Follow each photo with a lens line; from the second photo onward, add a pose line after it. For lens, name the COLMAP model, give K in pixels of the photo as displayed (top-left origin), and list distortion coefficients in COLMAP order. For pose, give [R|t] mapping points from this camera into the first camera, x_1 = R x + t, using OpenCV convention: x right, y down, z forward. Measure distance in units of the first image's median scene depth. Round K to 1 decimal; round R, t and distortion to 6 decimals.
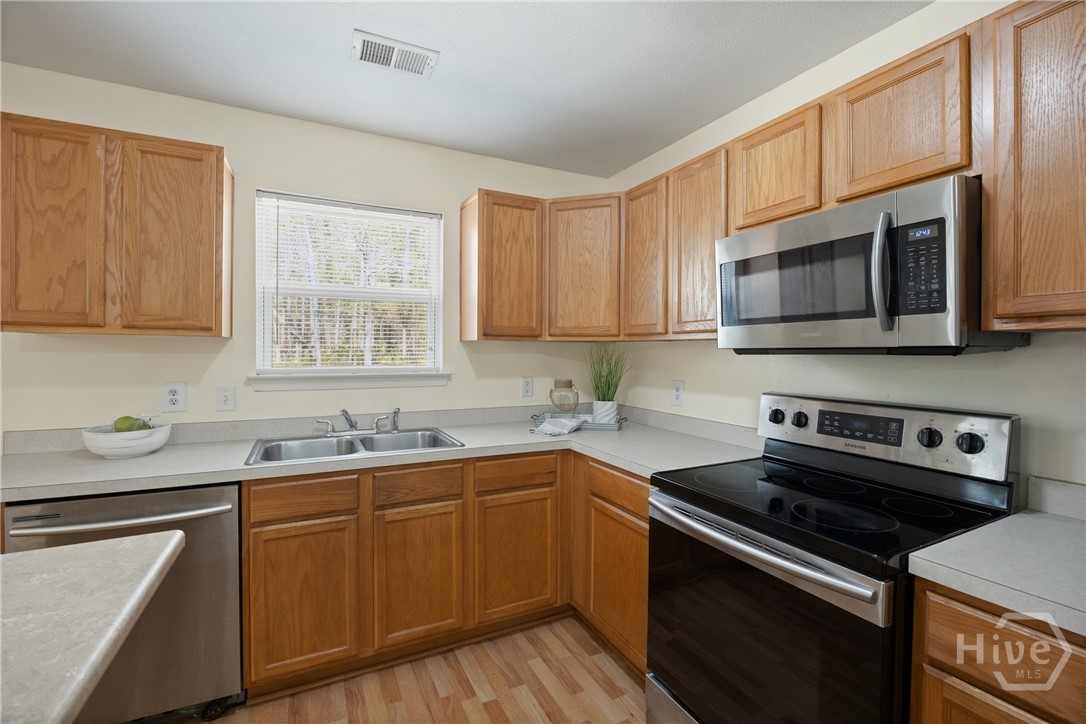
lens RADIAL K [[477.3, 0, 544.1], [0, 477.3, 356.5], [0, 0, 1]] dist [-0.014005, 0.000206]
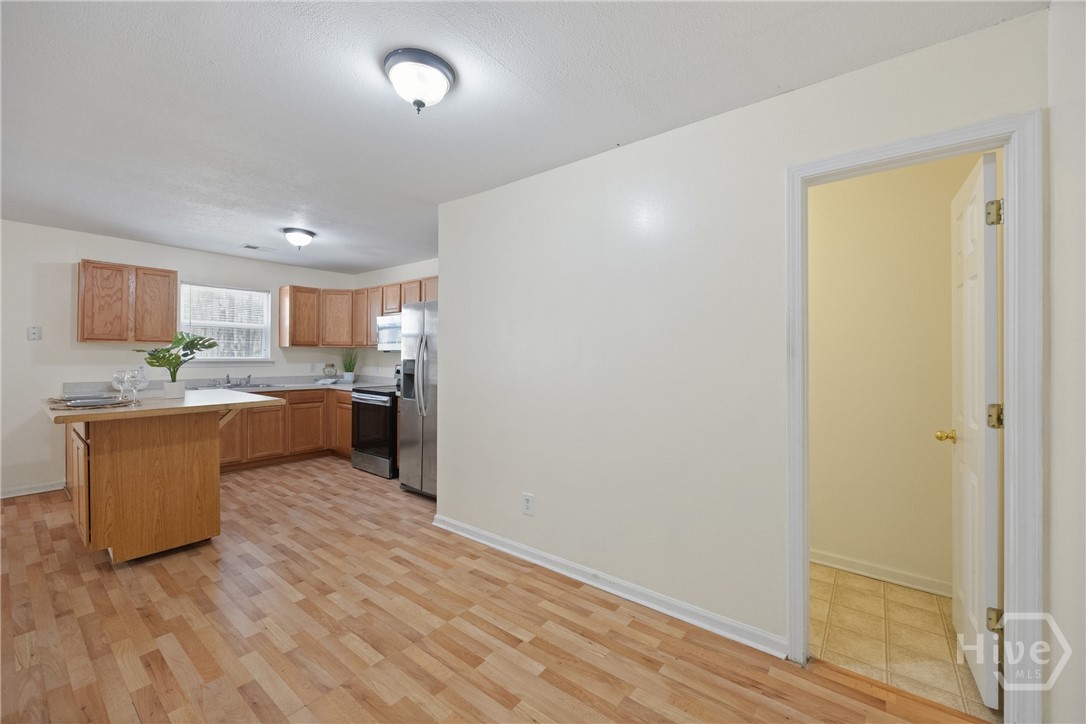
lens RADIAL K [[430.0, 0, 542.0], [0, 430.0, 357.0], [0, 0, 1]] dist [-0.002479, -0.000442]
pose [[0.905711, 0.001917, 0.423892, 0.137129], [0.000372, 0.999986, -0.005318, 0.041431], [-0.423896, 0.004975, 0.905697, -2.057461]]
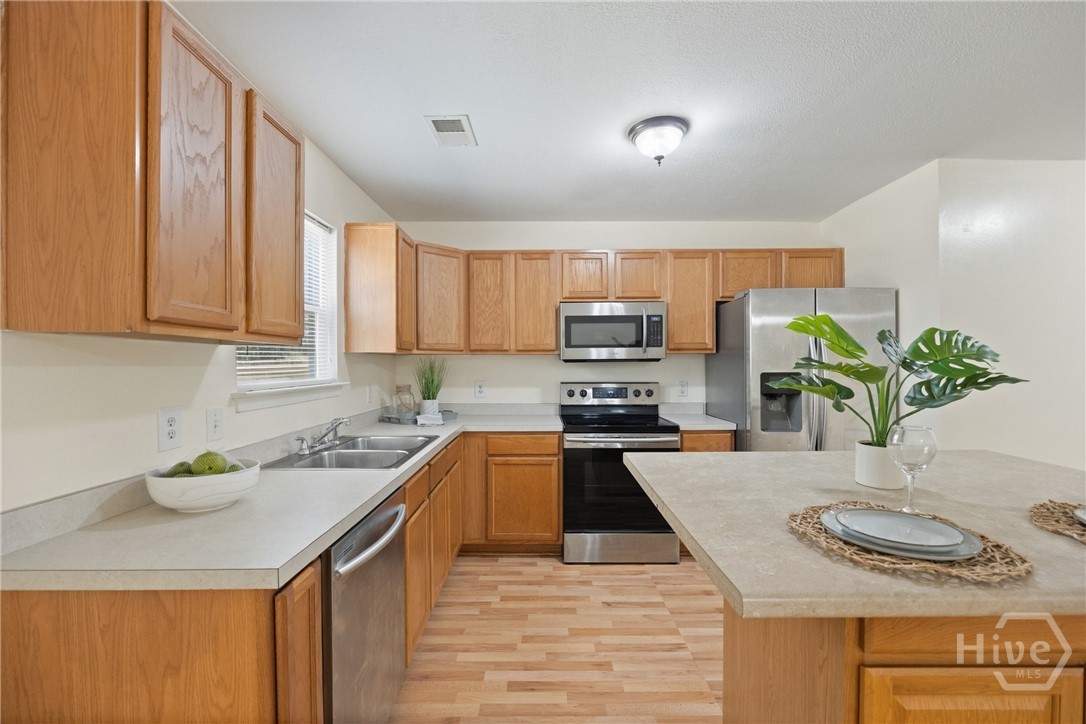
lens RADIAL K [[468.8, 0, 538.6], [0, 468.8, 368.5], [0, 0, 1]] dist [-0.010814, 0.000455]
pose [[0.457258, -0.016567, 0.889180, -1.329177], [0.017261, 0.999803, 0.009751, -0.000571], [-0.889166, 0.010889, 0.457454, 0.219567]]
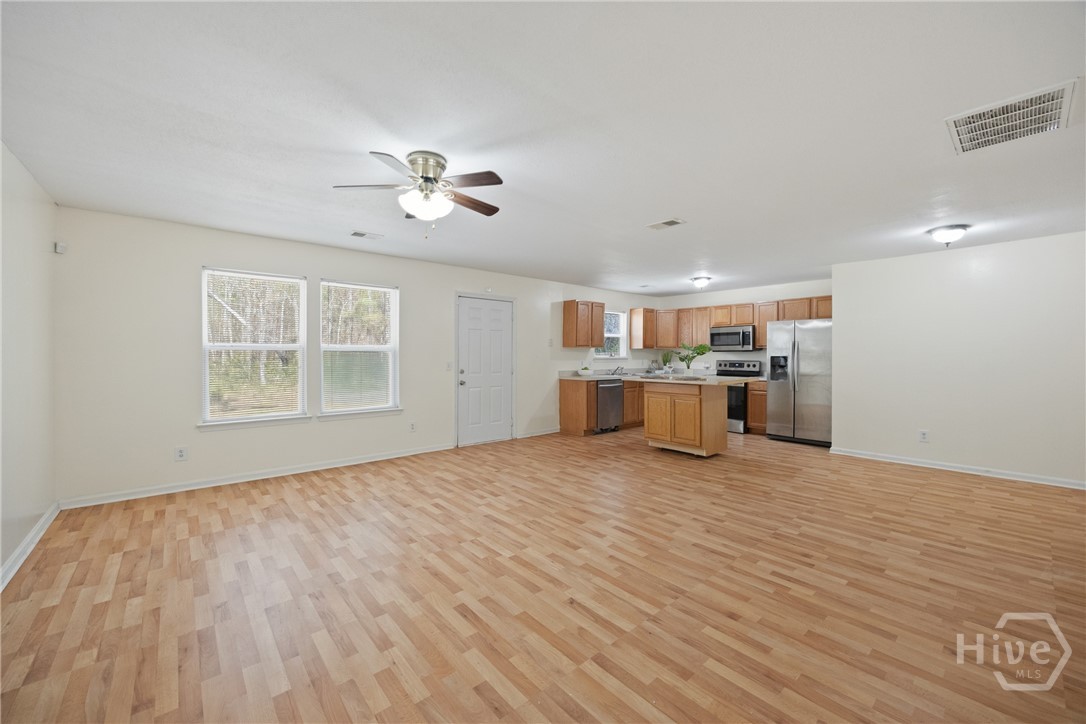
lens RADIAL K [[425.6, 0, 540.9], [0, 425.6, 356.3], [0, 0, 1]] dist [-0.003541, -0.000044]
pose [[0.971797, -0.005877, 0.235747, -2.242106], [0.006772, 0.999973, -0.002985, 0.040251], [-0.235723, 0.004497, 0.971810, -2.694471]]
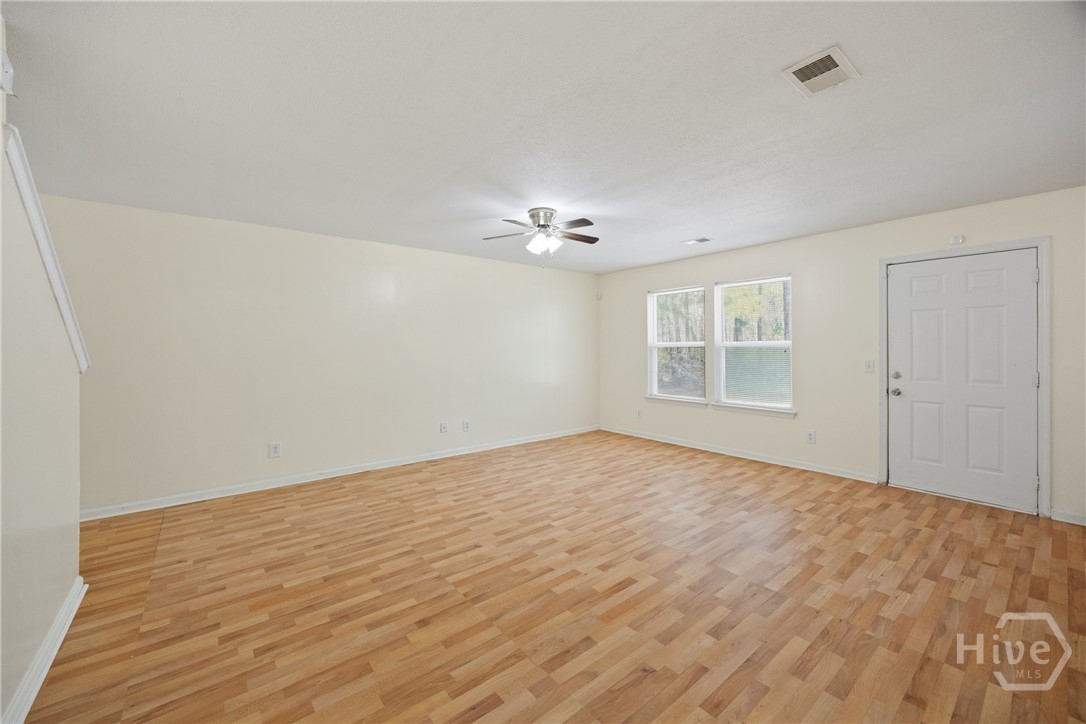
lens RADIAL K [[425.6, 0, 540.9], [0, 425.6, 356.3], [0, 0, 1]] dist [-0.003541, -0.000044]
pose [[0.201865, 0.009698, -0.979365, -0.339401], [-0.003690, 0.999951, 0.009141, 0.033572], [0.979406, 0.001769, 0.201891, -1.627943]]
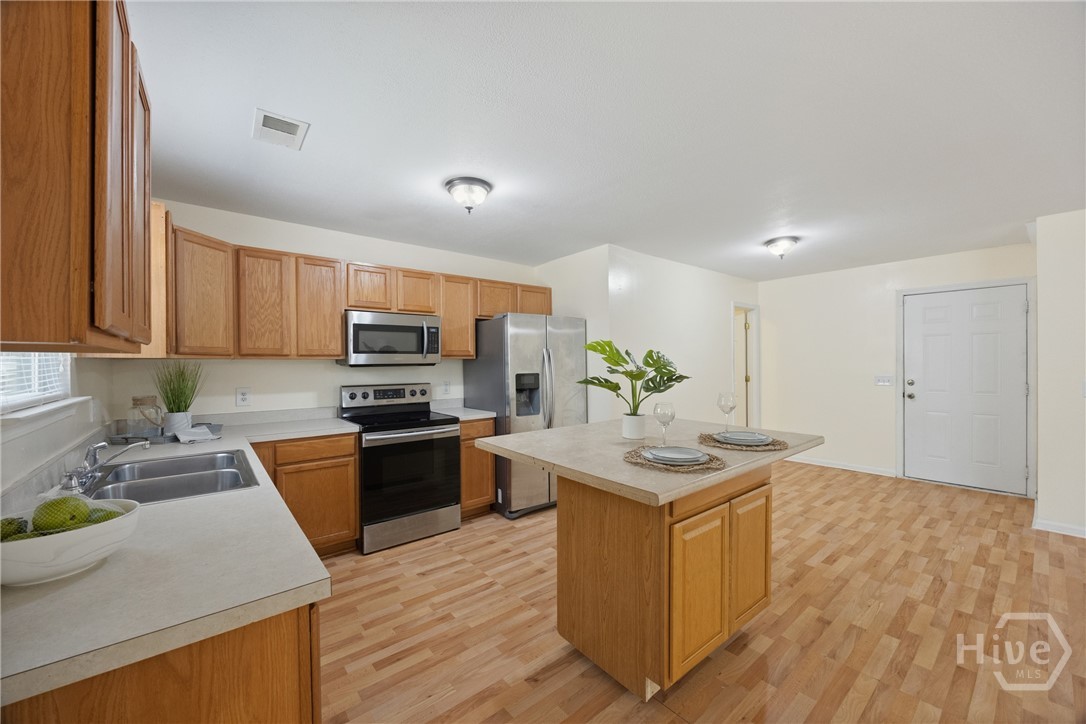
lens RADIAL K [[419.8, 0, 546.2], [0, 419.8, 364.2], [0, 0, 1]] dist [-0.005655, 0.000067]
pose [[-0.219132, -0.008682, 0.975657, -1.525293], [0.017244, 0.999770, 0.012770, -0.025382], [-0.975543, 0.019623, -0.218931, 0.567386]]
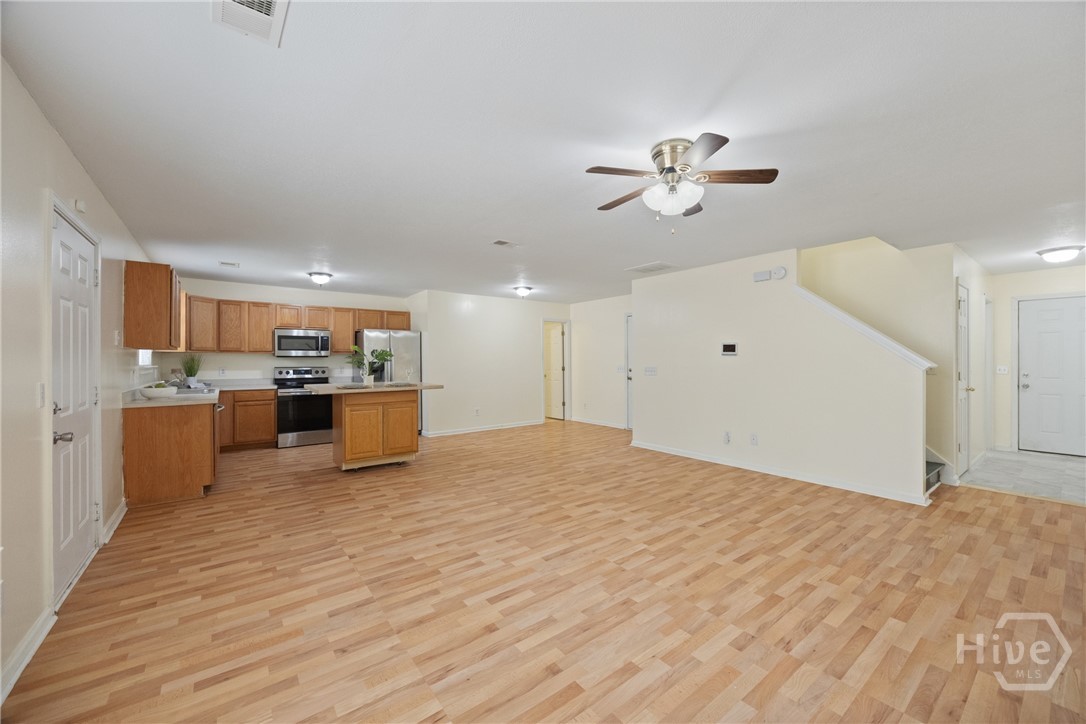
lens RADIAL K [[422.0, 0, 548.7], [0, 422.0, 358.6], [0, 0, 1]] dist [-0.004771, -0.000268]
pose [[-0.185069, -0.003932, 0.982718, -3.490322], [0.011785, 0.999911, 0.006220, 0.011182], [-0.982655, 0.012733, -0.185007, -0.591974]]
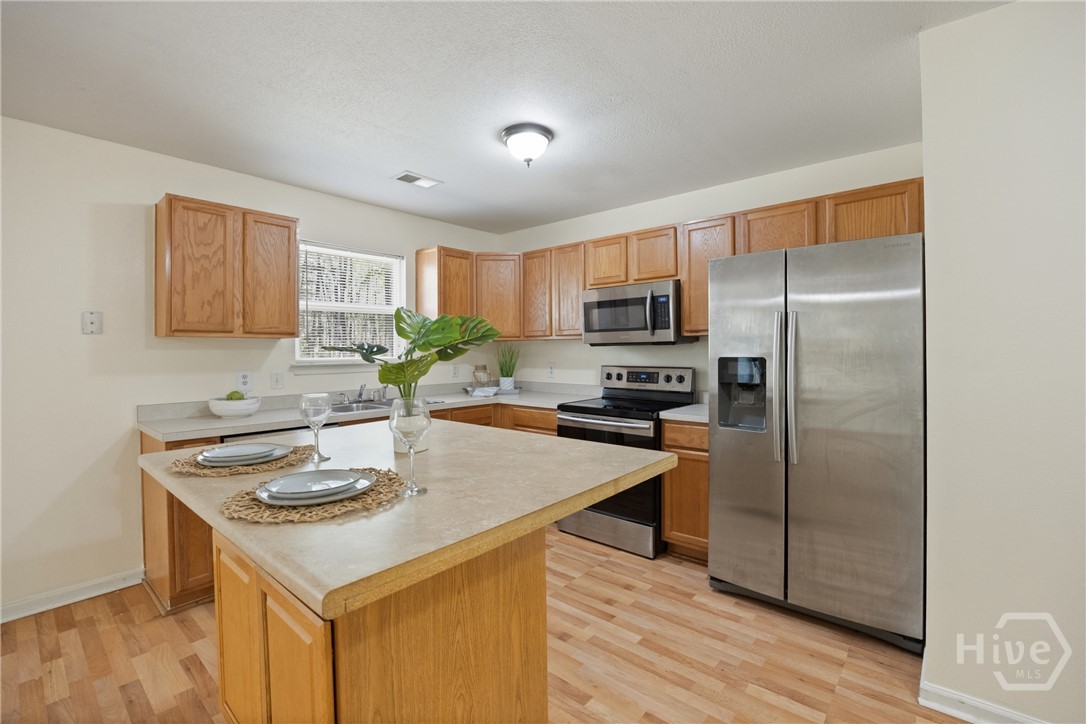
lens RADIAL K [[476.0, 0, 540.2], [0, 476.0, 352.6], [0, 0, 1]] dist [-0.015891, 0.000501]
pose [[0.926998, -0.014210, 0.374798, -0.558513], [0.016470, 0.999860, -0.002828, 0.023777], [-0.374705, 0.008794, 0.927102, -0.804566]]
